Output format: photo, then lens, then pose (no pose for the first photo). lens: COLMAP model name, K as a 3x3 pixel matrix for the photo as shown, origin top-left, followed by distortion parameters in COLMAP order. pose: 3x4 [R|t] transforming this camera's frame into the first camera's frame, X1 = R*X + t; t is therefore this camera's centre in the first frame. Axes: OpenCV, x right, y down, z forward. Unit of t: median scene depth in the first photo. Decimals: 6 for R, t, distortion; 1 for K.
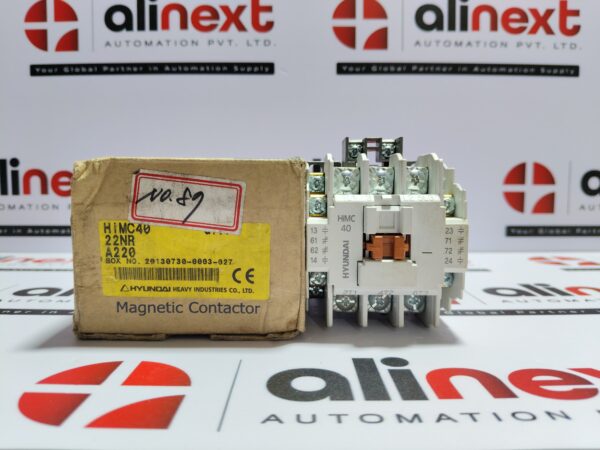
lens RADIAL K [[476.3, 0, 300.0], [0, 476.3, 225.0], [0, 0, 1]] dist [0.003550, -0.080161]
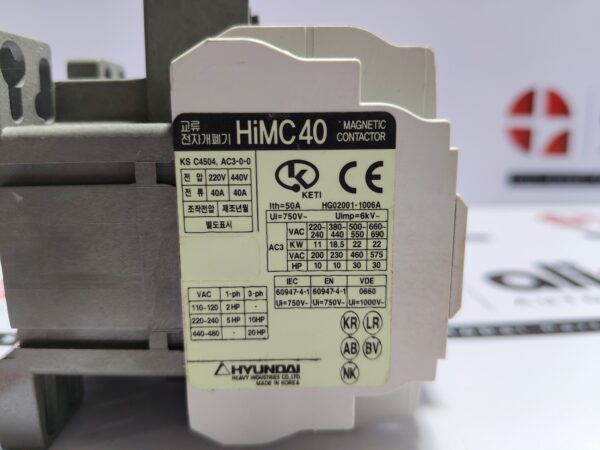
lens RADIAL K [[501.2, 0, 300.0], [0, 501.2, 225.0], [0, 0, 1]] dist [0.000105, -0.191470]
pose [[0.998780, -0.009006, 0.048545, 0.065123], [0.002826, 0.992039, 0.125896, -0.015827], [-0.049292, -0.125605, 0.990855, 0.227540]]
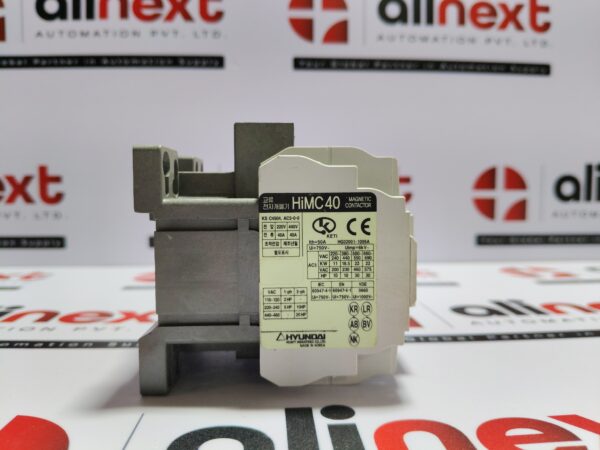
lens RADIAL K [[483.0, 0, 300.0], [0, 483.0, 225.0], [0, 0, 1]] dist [-0.008645, -0.079071]
pose [[0.998431, -0.003814, 0.055874, 0.037288], [0.004499, 0.999916, -0.012155, -0.006940], [-0.055823, 0.012387, 0.998364, 0.078457]]
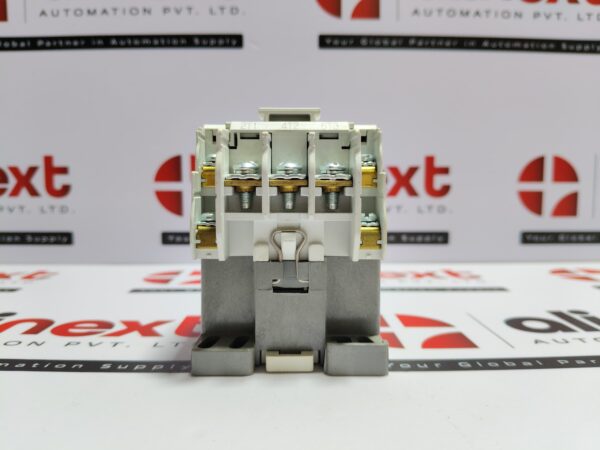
lens RADIAL K [[480.7, 0, 300.0], [0, 480.7, 225.0], [0, 0, 1]] dist [-0.009928, -0.071062]
pose [[0.999925, -0.001134, 0.012166, 0.034292], [0.001080, 0.999990, 0.004447, -0.014090], [-0.012171, -0.004434, 0.999916, 0.166558]]
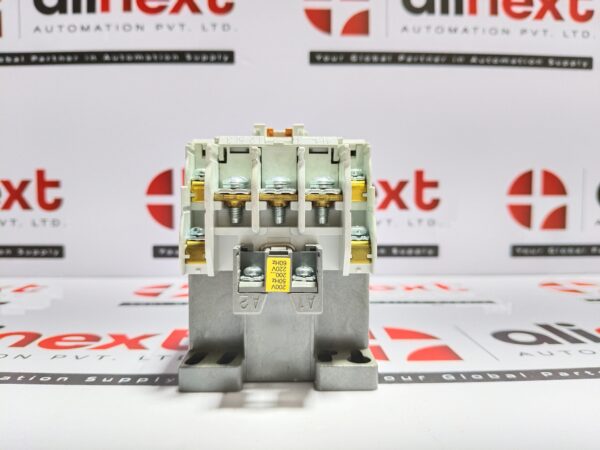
lens RADIAL K [[480.7, 0, 300.0], [0, 480.7, 225.0], [0, 0, 1]] dist [-0.009928, -0.071062]
pose [[0.999810, -0.001211, 0.019430, 0.044188], [0.001676, 0.999713, -0.023915, -0.013725], [-0.019395, 0.023943, 0.999525, 0.161932]]
